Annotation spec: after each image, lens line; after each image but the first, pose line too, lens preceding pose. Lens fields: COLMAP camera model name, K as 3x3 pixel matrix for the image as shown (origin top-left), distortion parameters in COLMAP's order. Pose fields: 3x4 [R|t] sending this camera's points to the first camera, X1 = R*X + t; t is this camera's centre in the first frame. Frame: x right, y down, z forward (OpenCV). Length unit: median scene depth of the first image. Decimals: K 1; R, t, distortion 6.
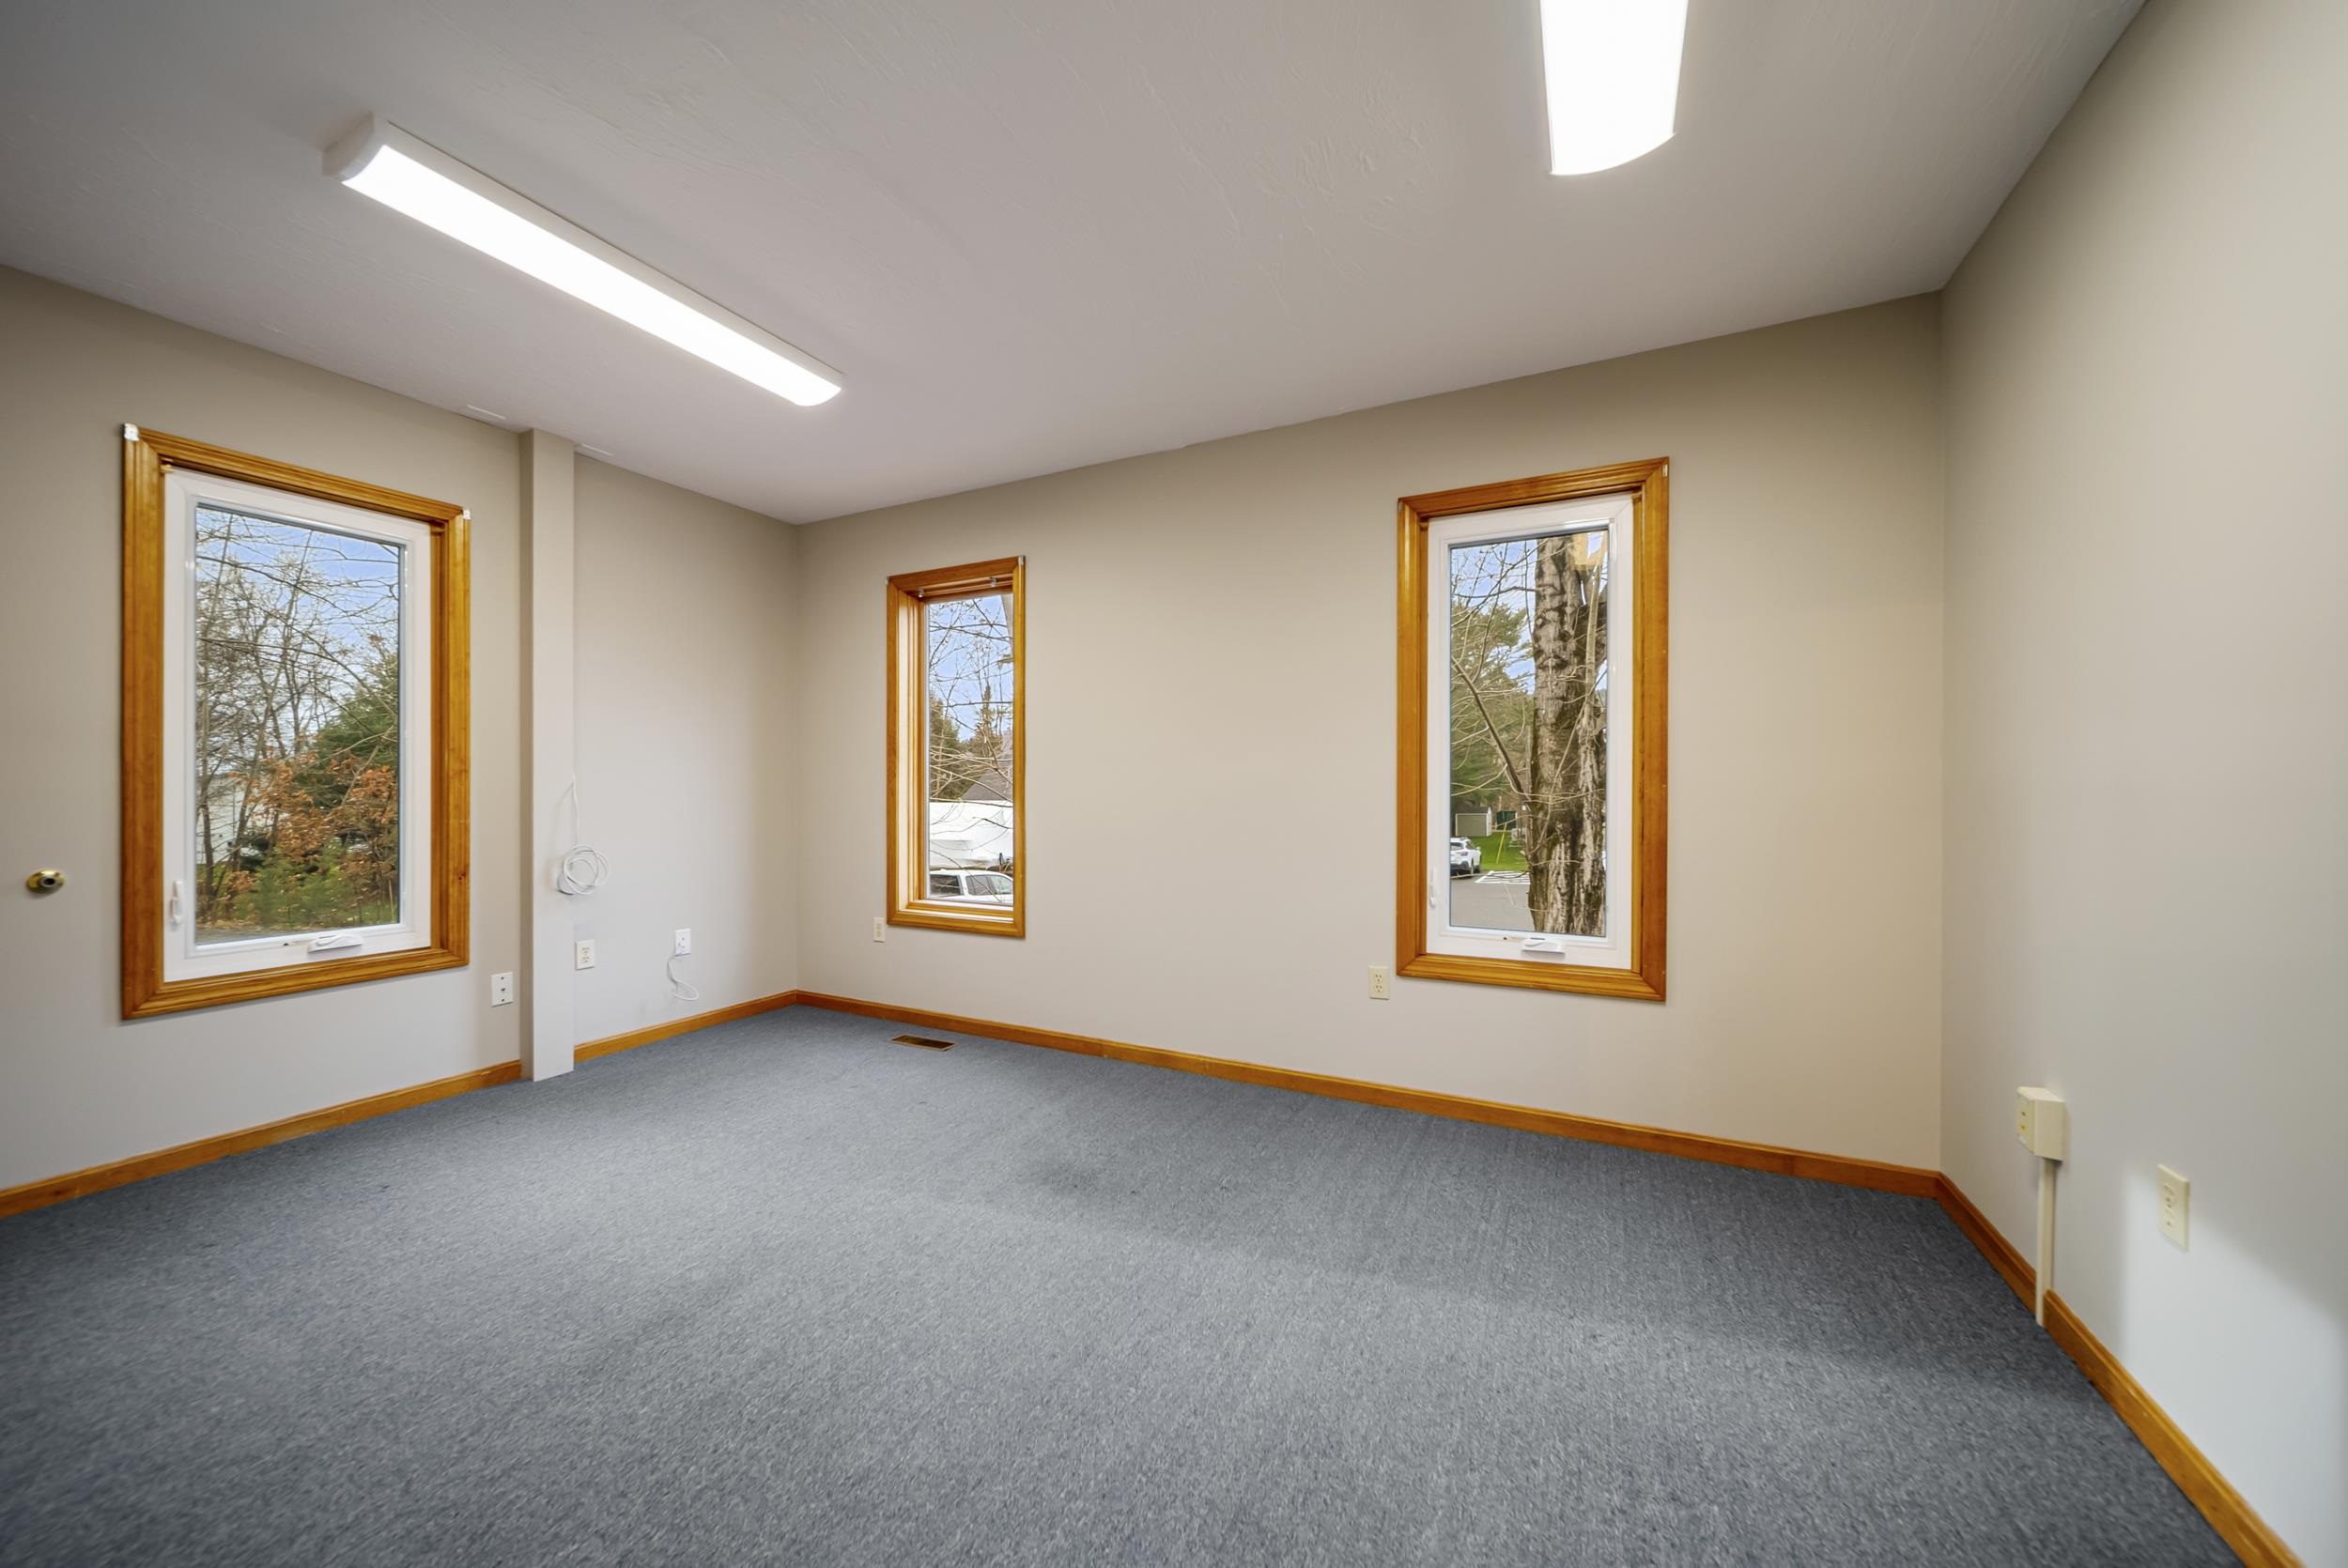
lens RADIAL K [[820.1, 0, 1174.0], [0, 820.1, 784.0], [0, 0, 1]] dist [-0.000315, -0.000976]
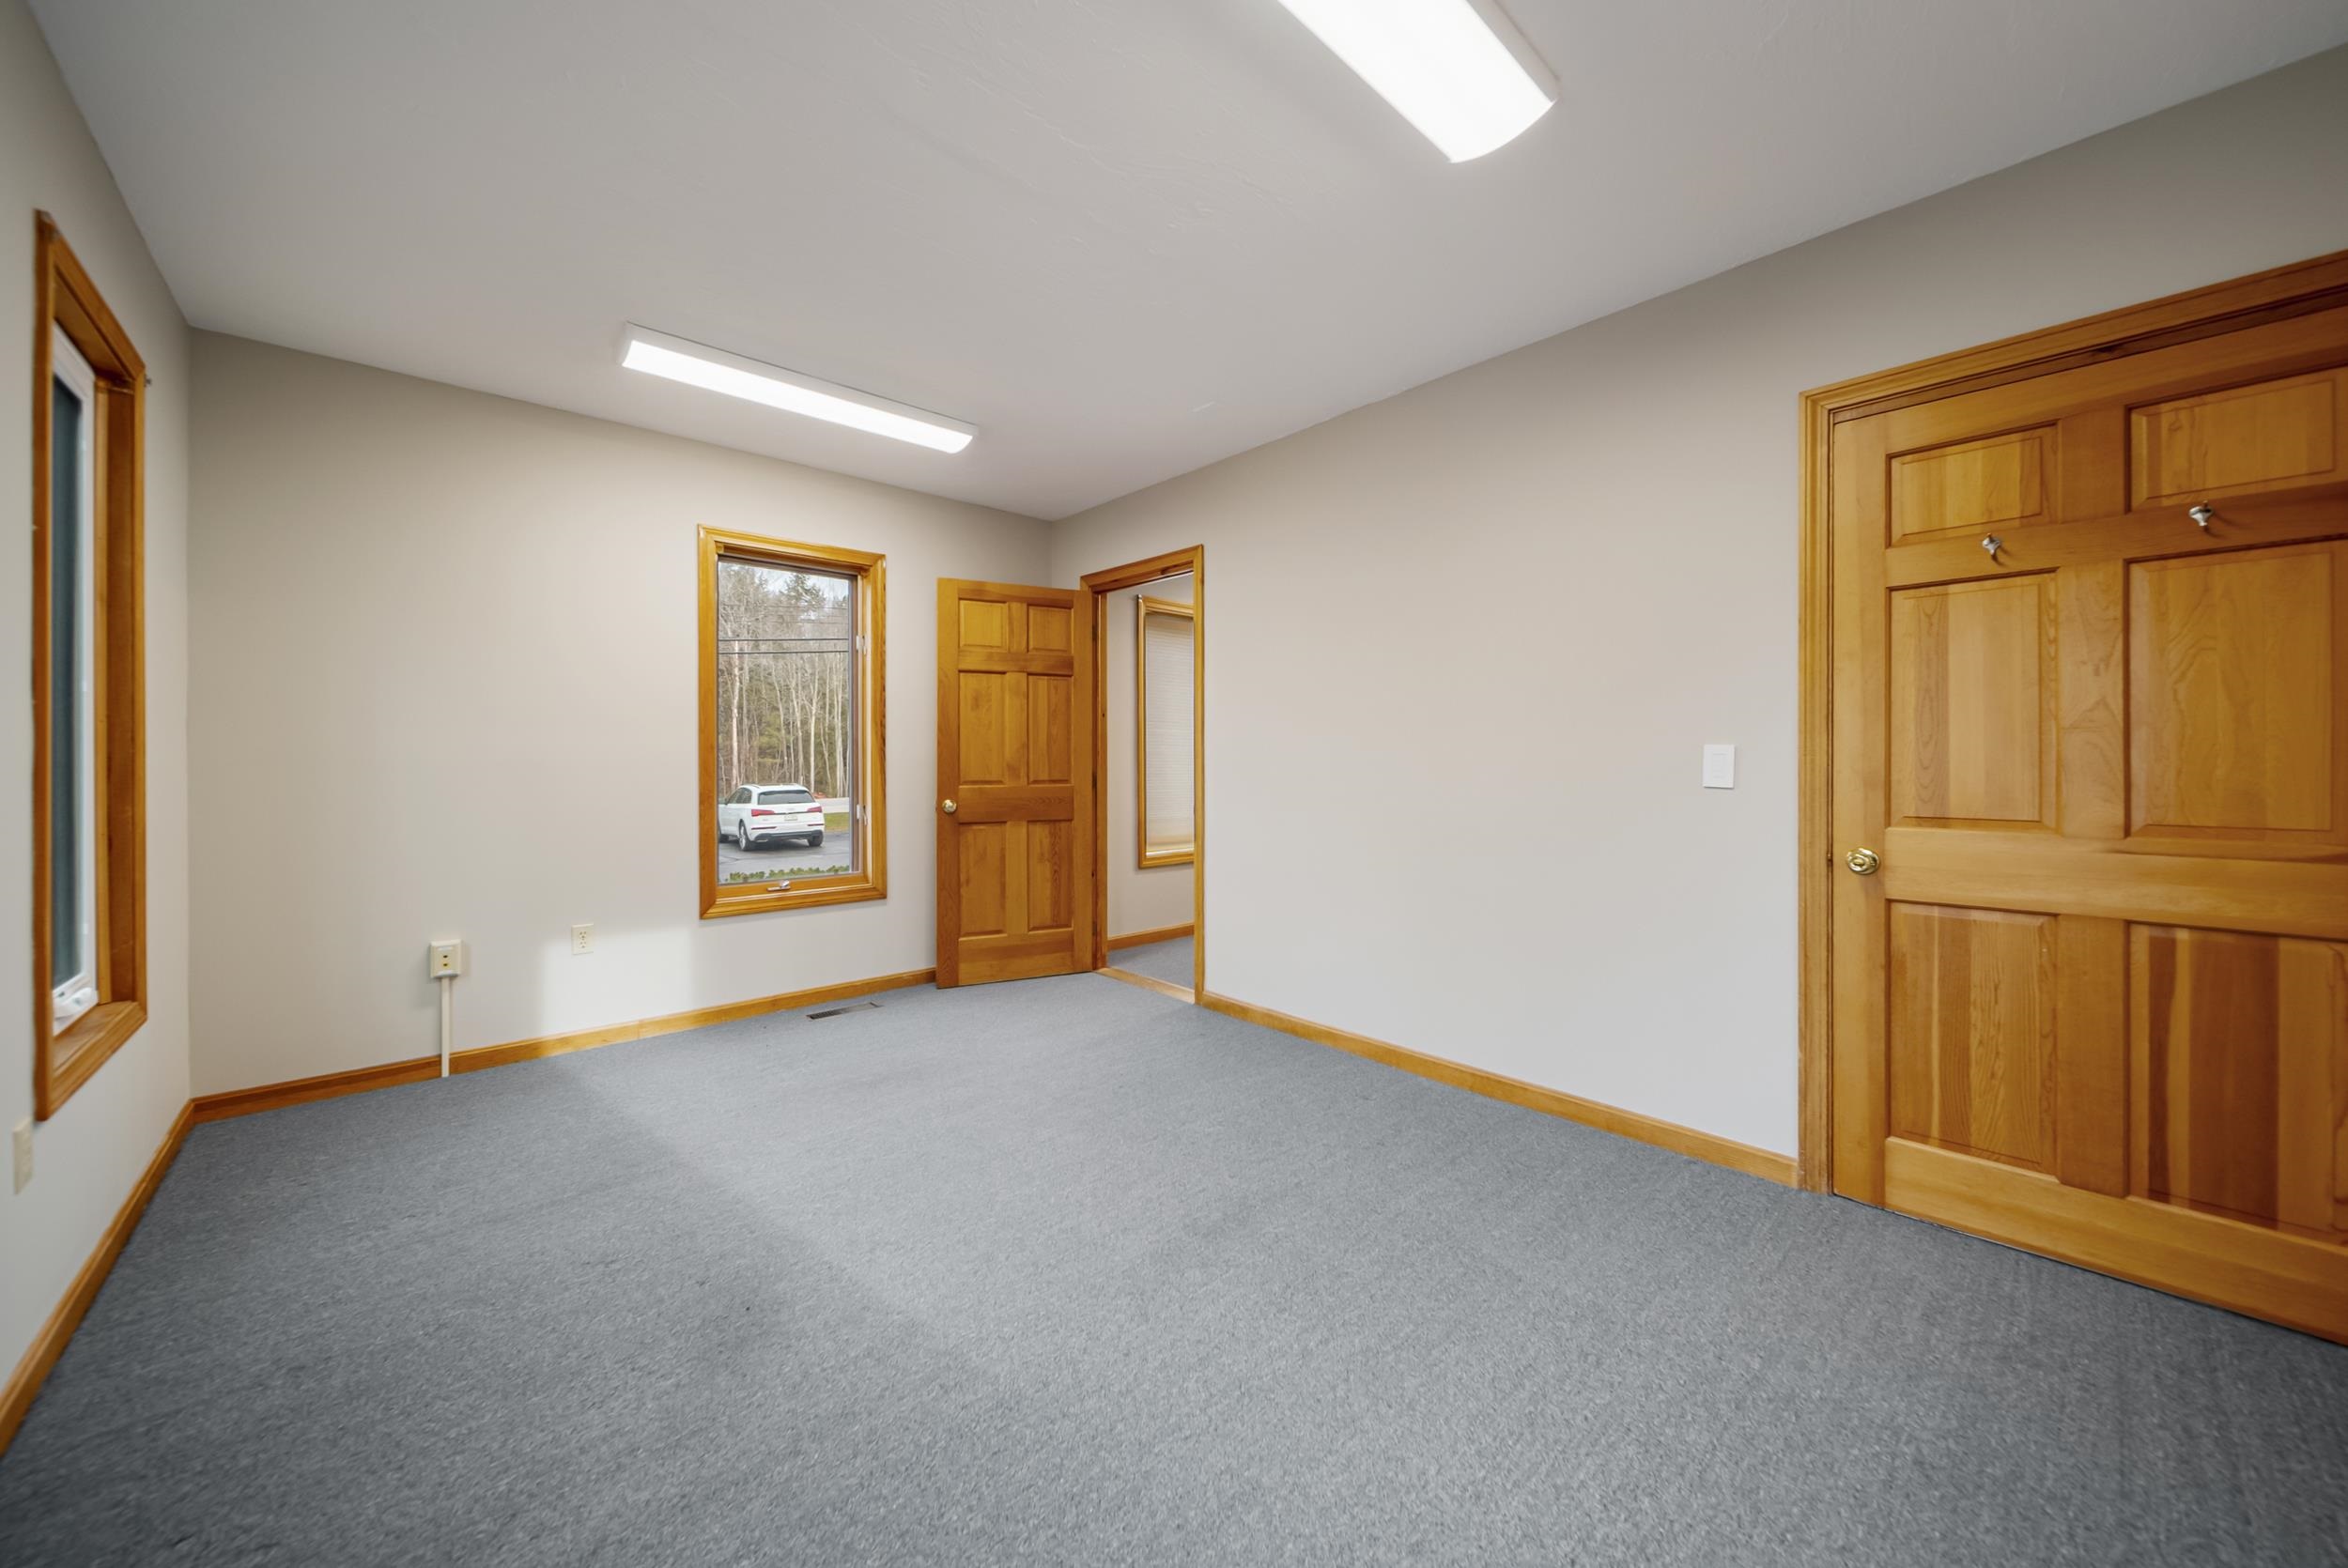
lens RADIAL K [[859.3, 0, 1199.2], [0, 859.3, 762.3], [0, 0, 1]] dist [-0.000833, -0.000348]
pose [[-0.938941, 0.000793, 0.344077, -0.659449], [-0.001416, 0.999980, -0.006167, 0.008521], [-0.344075, -0.006277, -0.938921, 1.375051]]
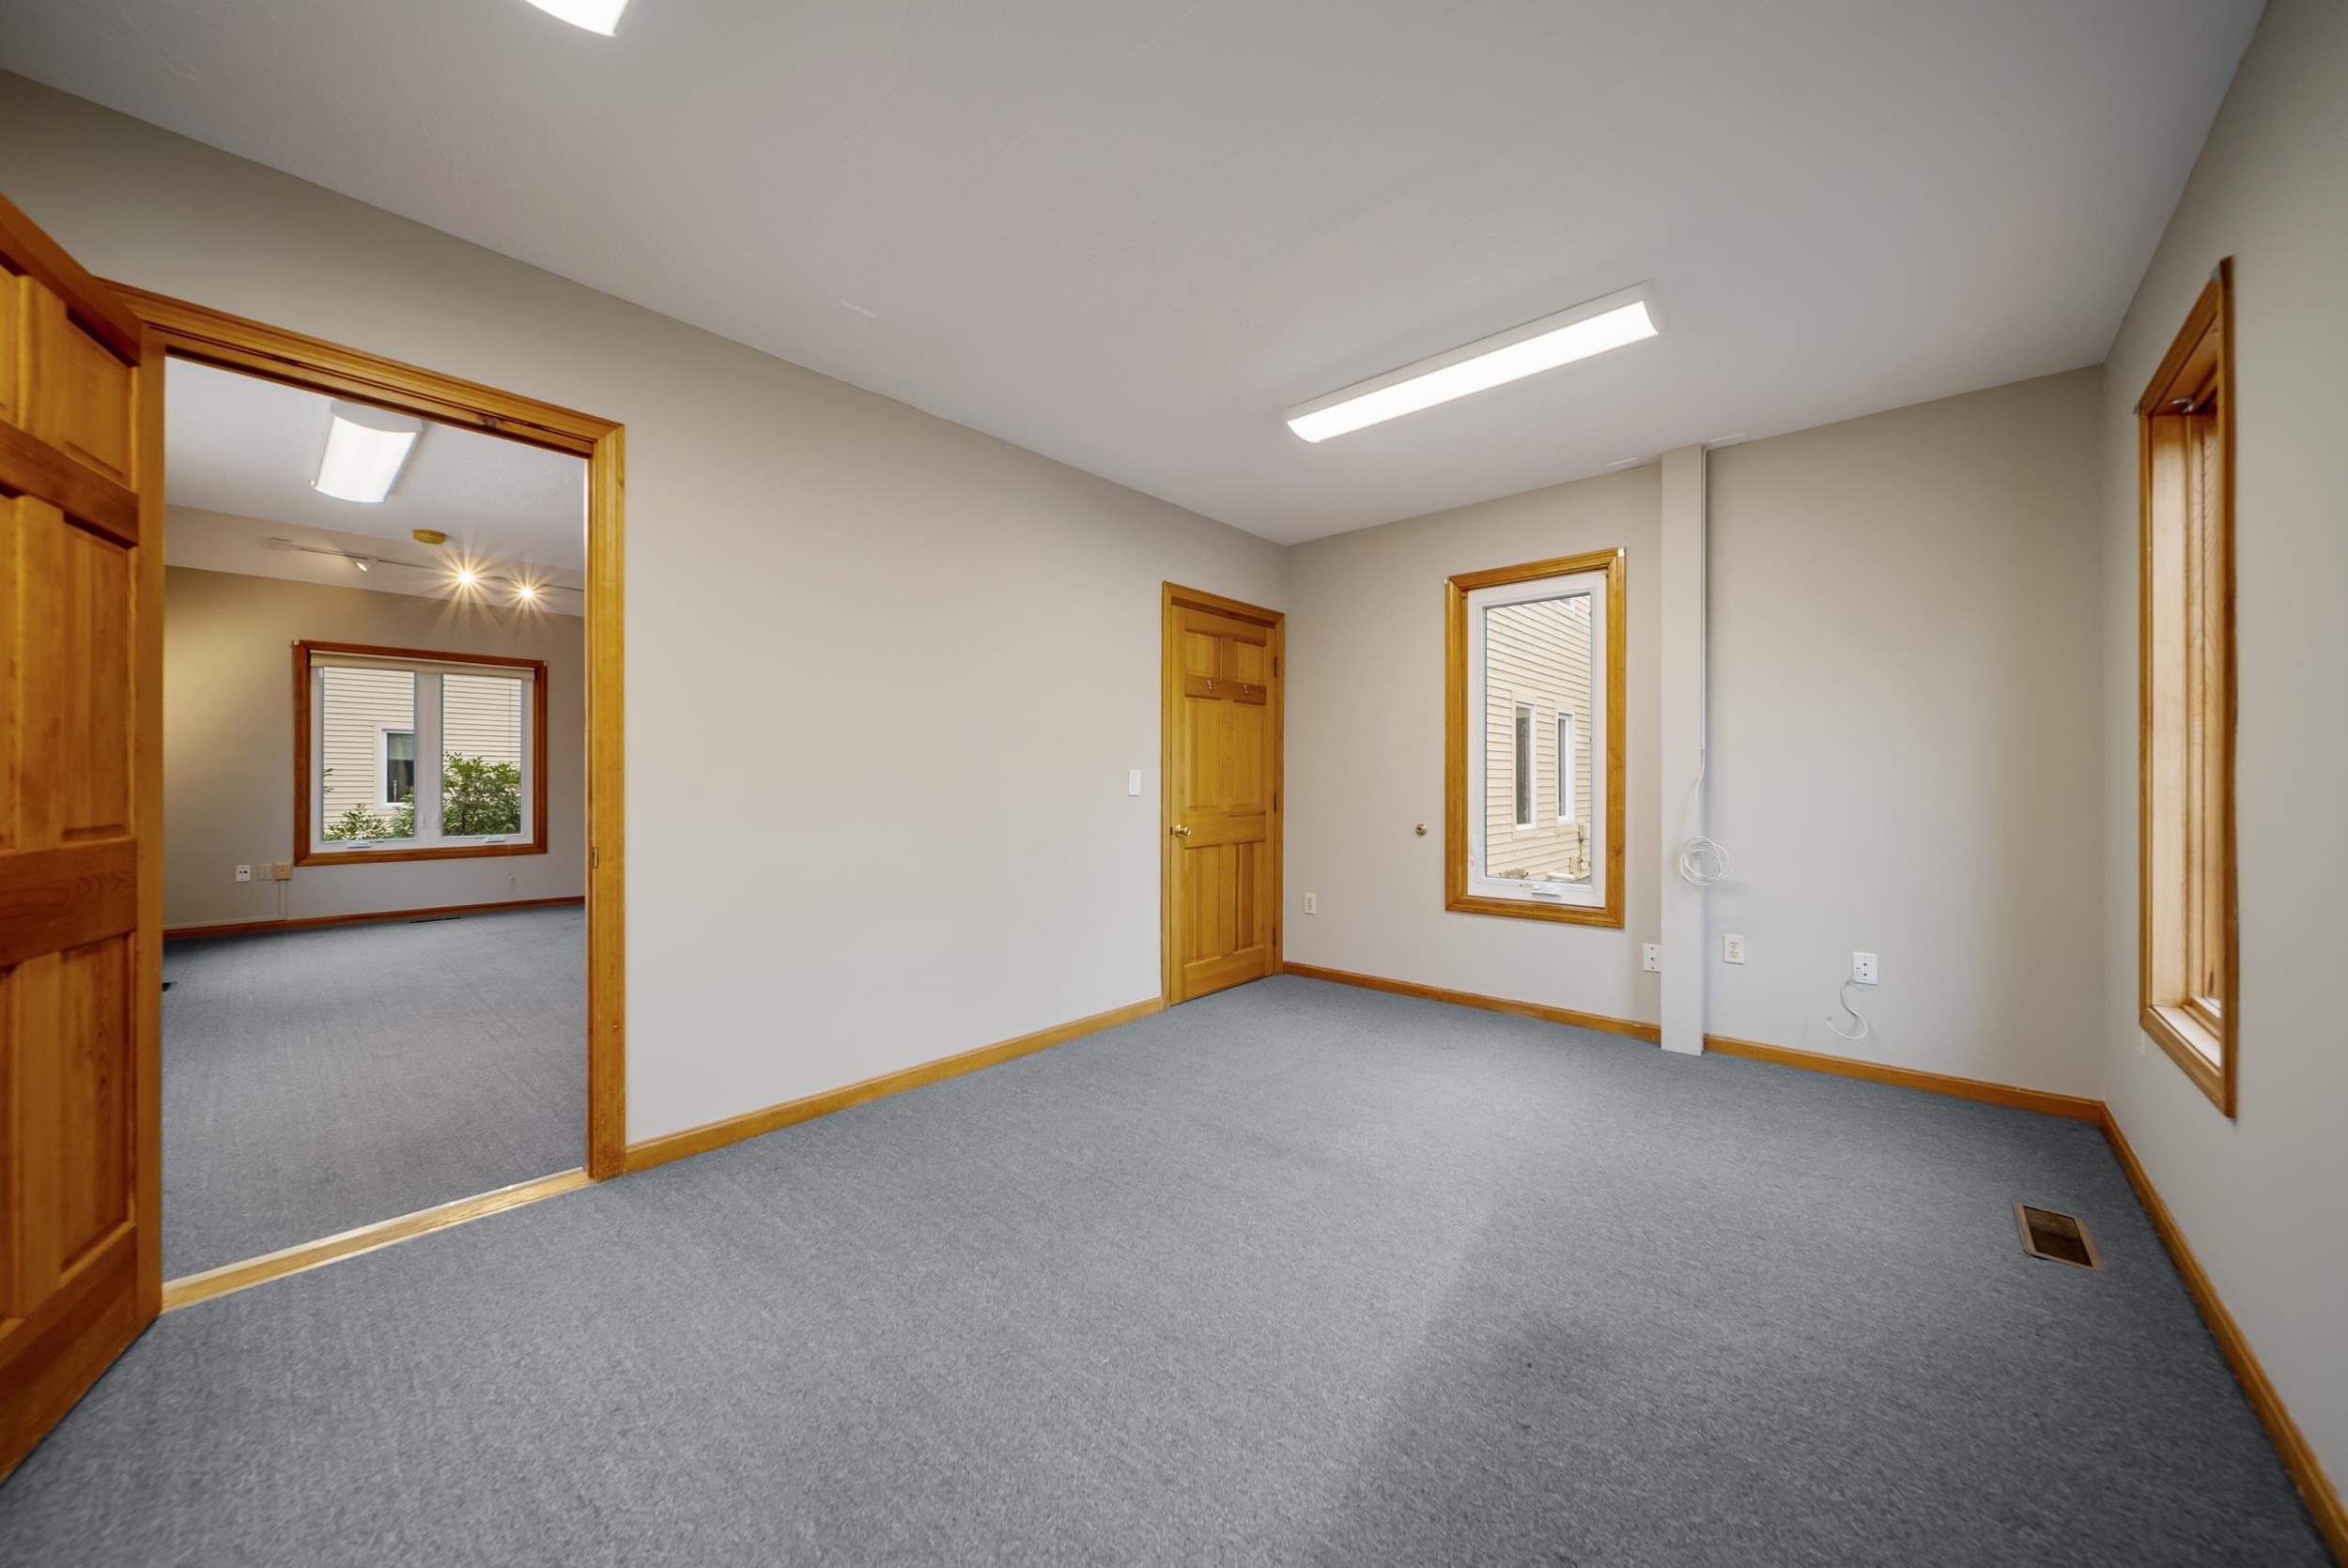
lens RADIAL K [[826.1, 0, 1174.9], [0, 826.1, 779.5], [0, 0, 1]] dist [-0.000887, -0.000806]
pose [[-0.252332, -0.001802, -0.967639, 0.537259], [0.003752, 0.999989, -0.002840, 0.004938], [0.967634, -0.004347, -0.252322, 0.774450]]
